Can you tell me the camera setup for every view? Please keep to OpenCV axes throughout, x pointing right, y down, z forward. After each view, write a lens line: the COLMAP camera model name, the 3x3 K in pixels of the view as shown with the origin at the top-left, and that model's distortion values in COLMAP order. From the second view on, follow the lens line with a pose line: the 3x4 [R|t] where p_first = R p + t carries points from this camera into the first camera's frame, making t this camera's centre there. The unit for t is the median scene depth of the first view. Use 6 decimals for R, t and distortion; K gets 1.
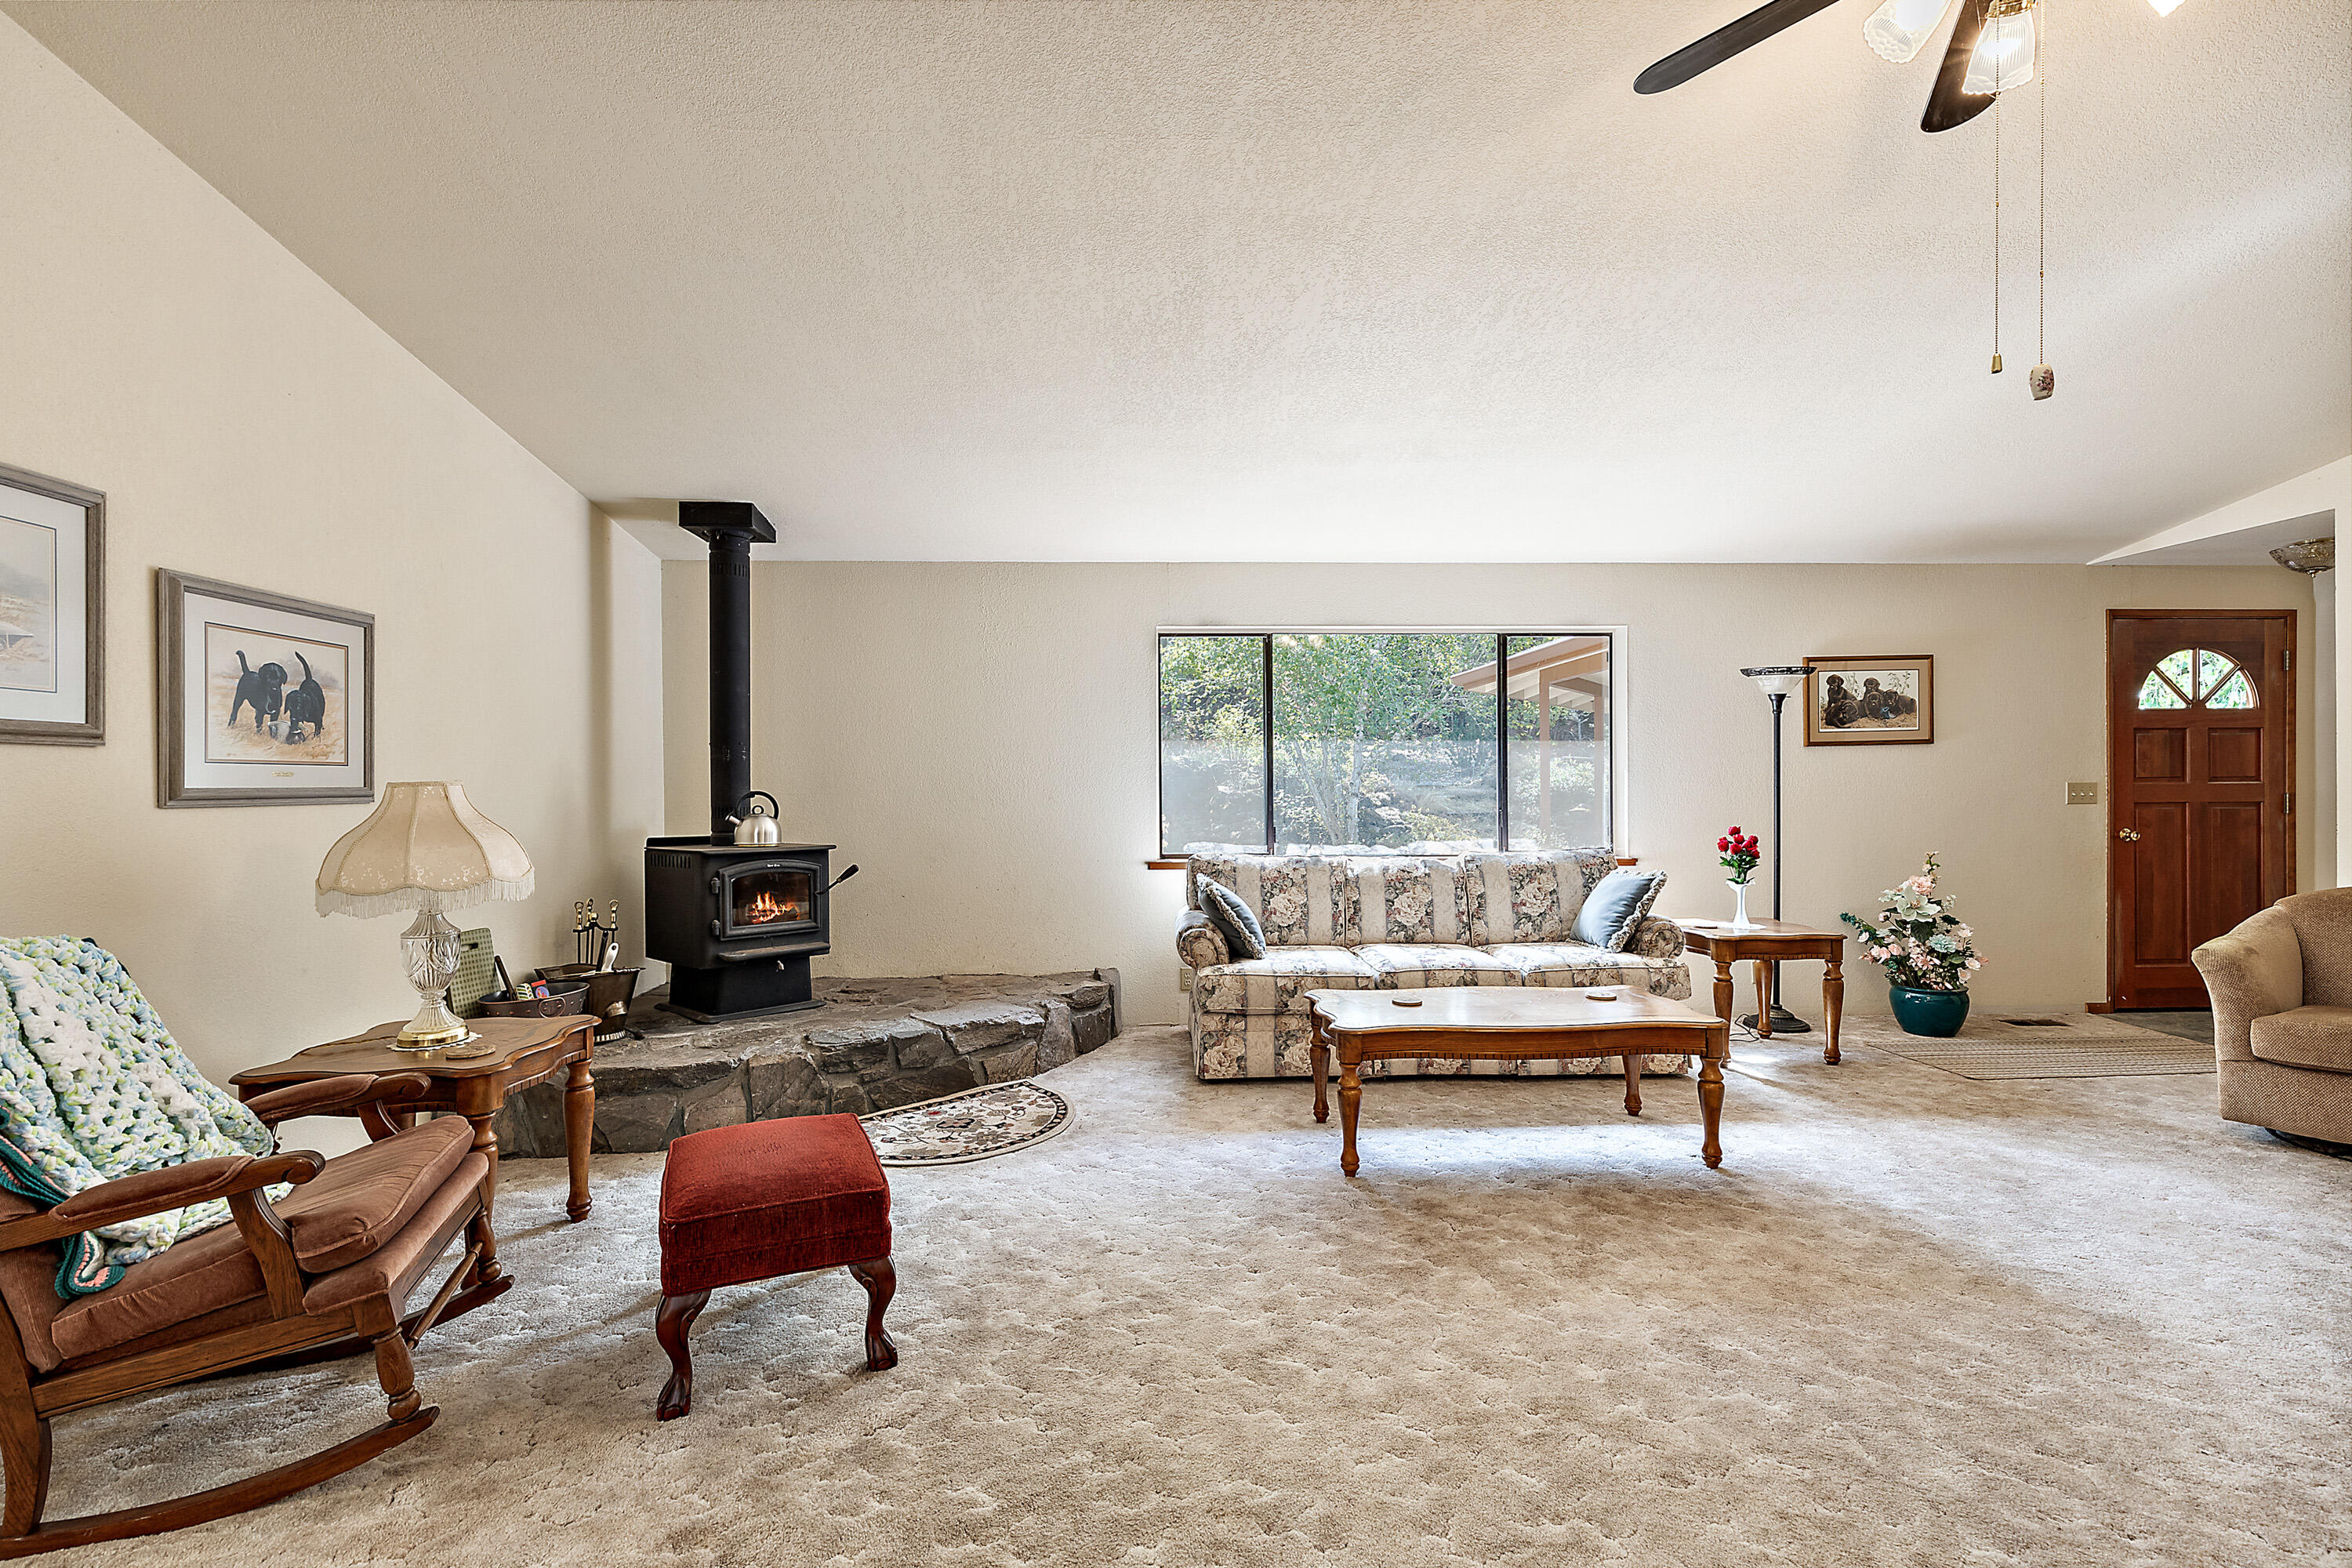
lens RADIAL K [[1083.9, 0, 1176.7], [0, 1083.9, 771.3], [0, 0, 1]] dist [0.006073, -0.000321]
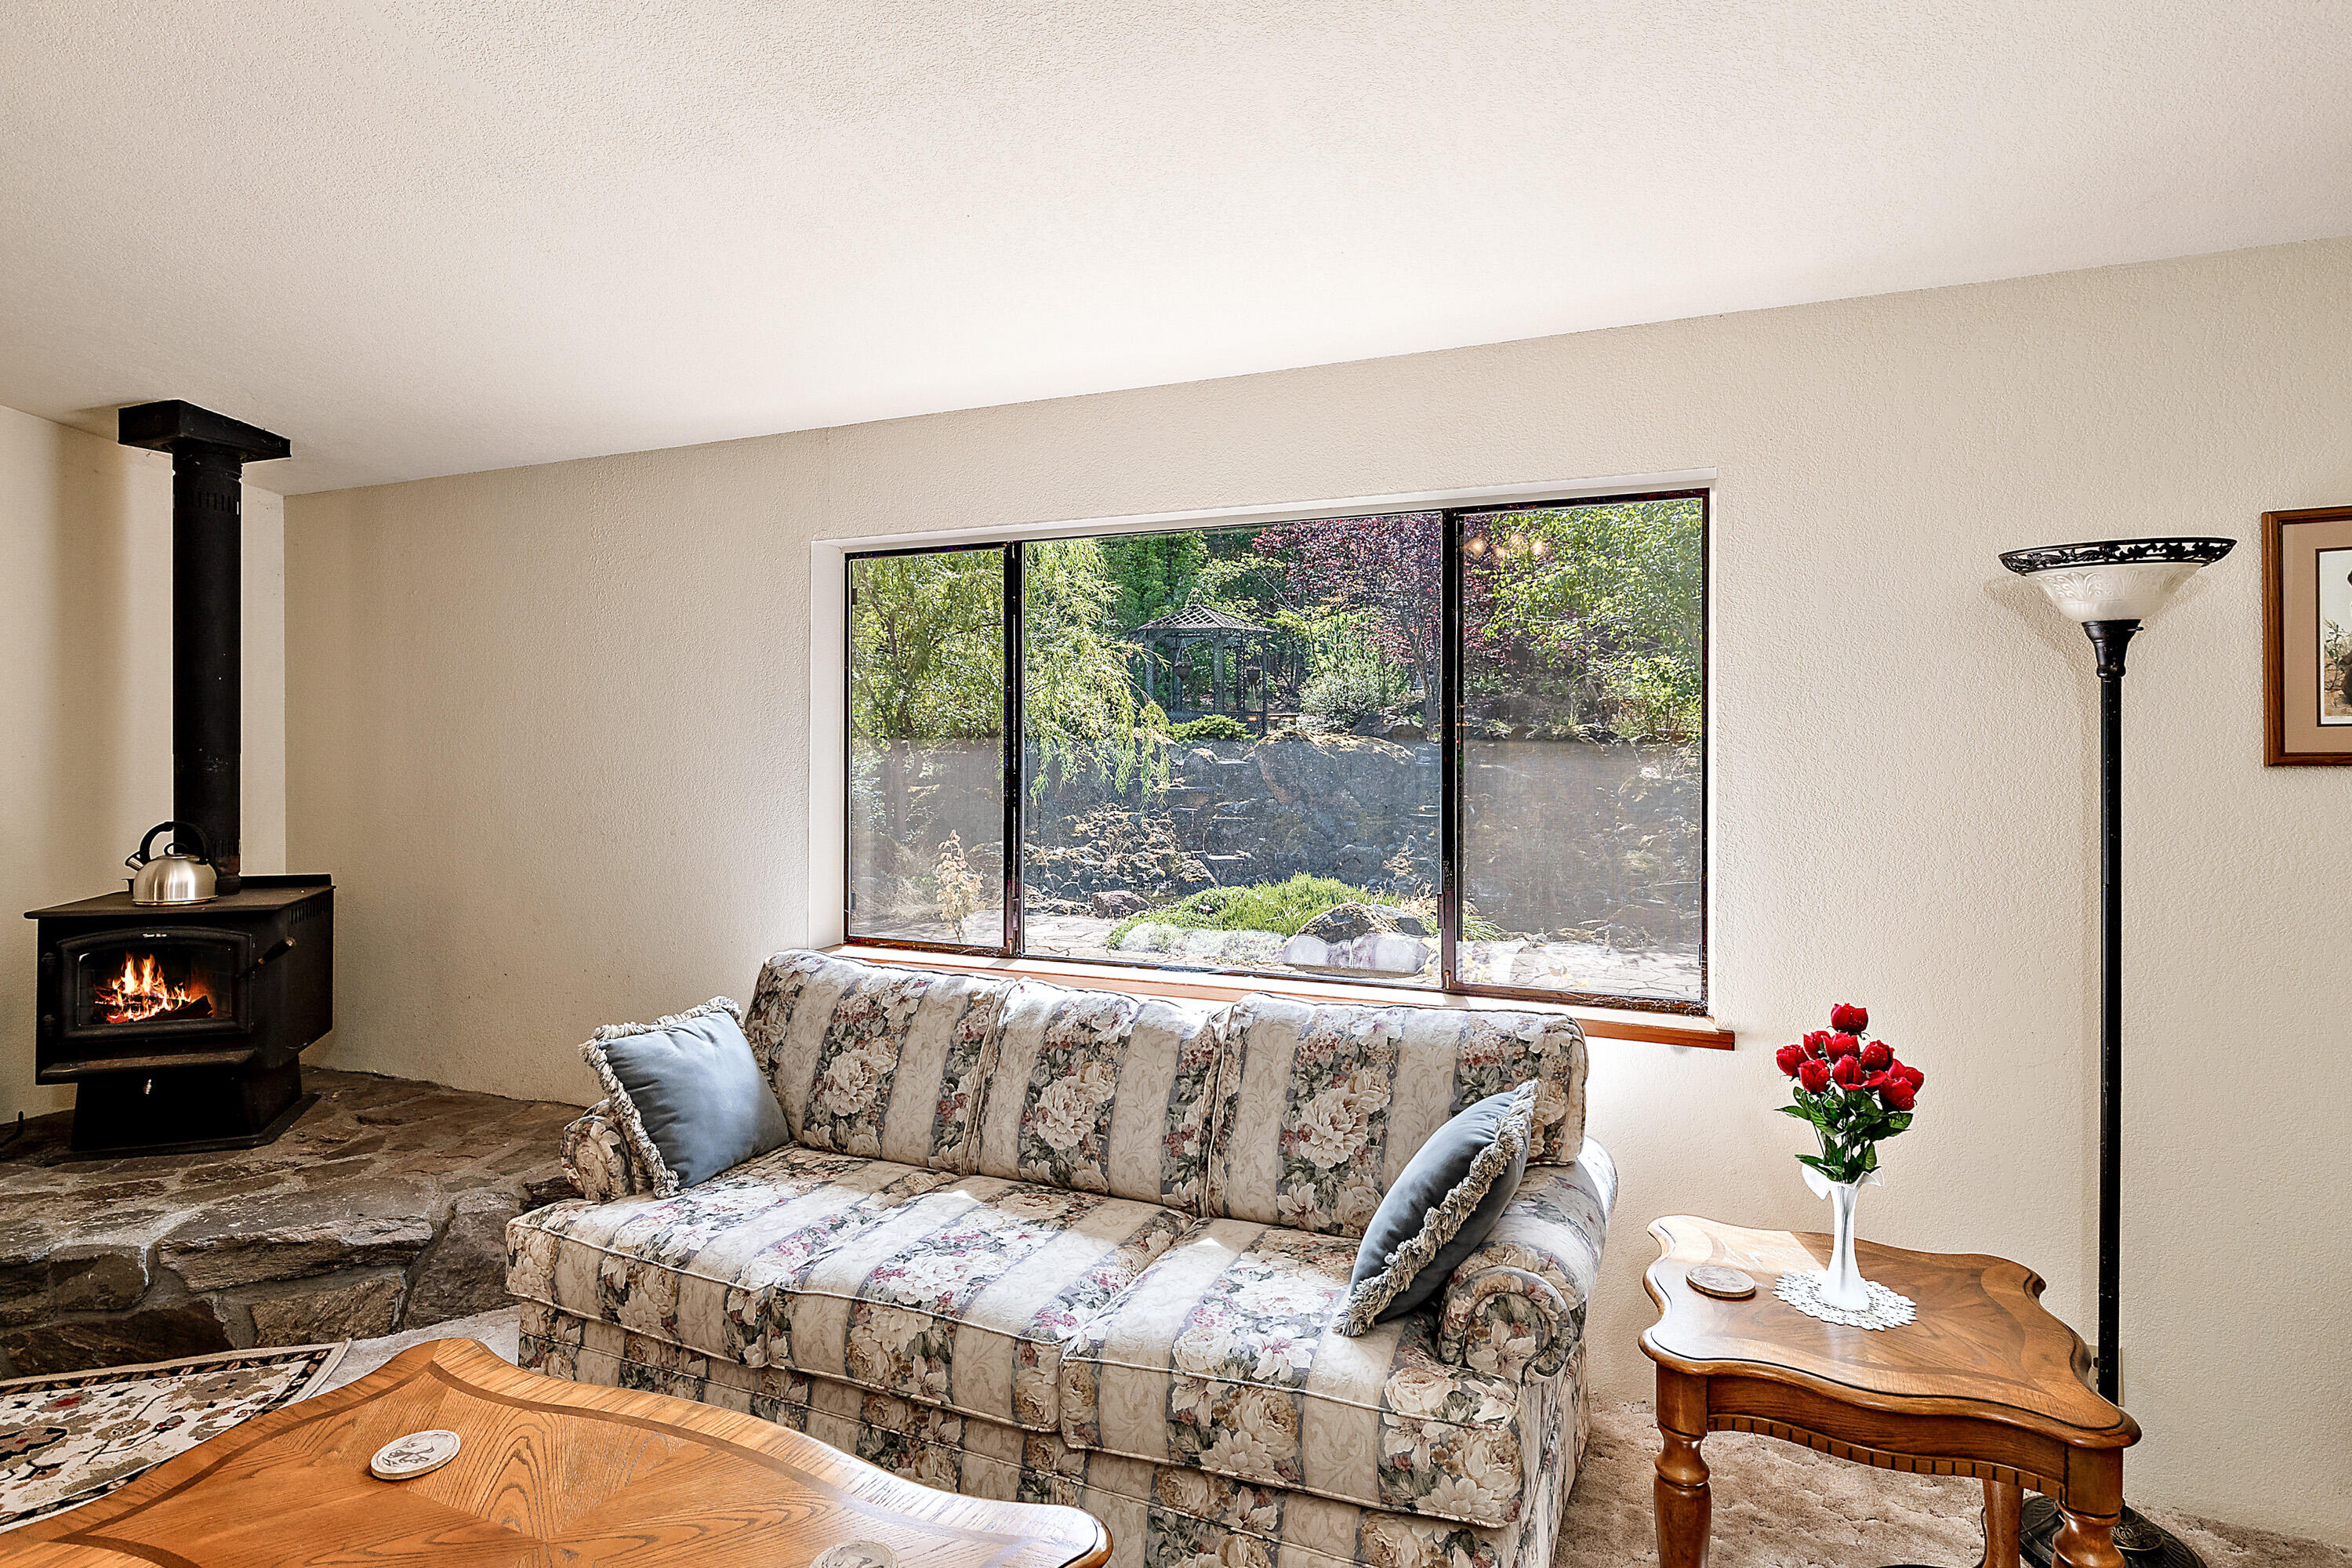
lens RADIAL K [[1276.1, 0, 1176.2], [0, 1276.1, 732.1], [0, 0, 1]] dist [0.003396, -0.000039]
pose [[0.894787, 0.003736, -0.446477, 0.502254], [0.000303, 0.999960, 0.008974, -0.041755], [0.446492, -0.008165, 0.894750, 0.532393]]
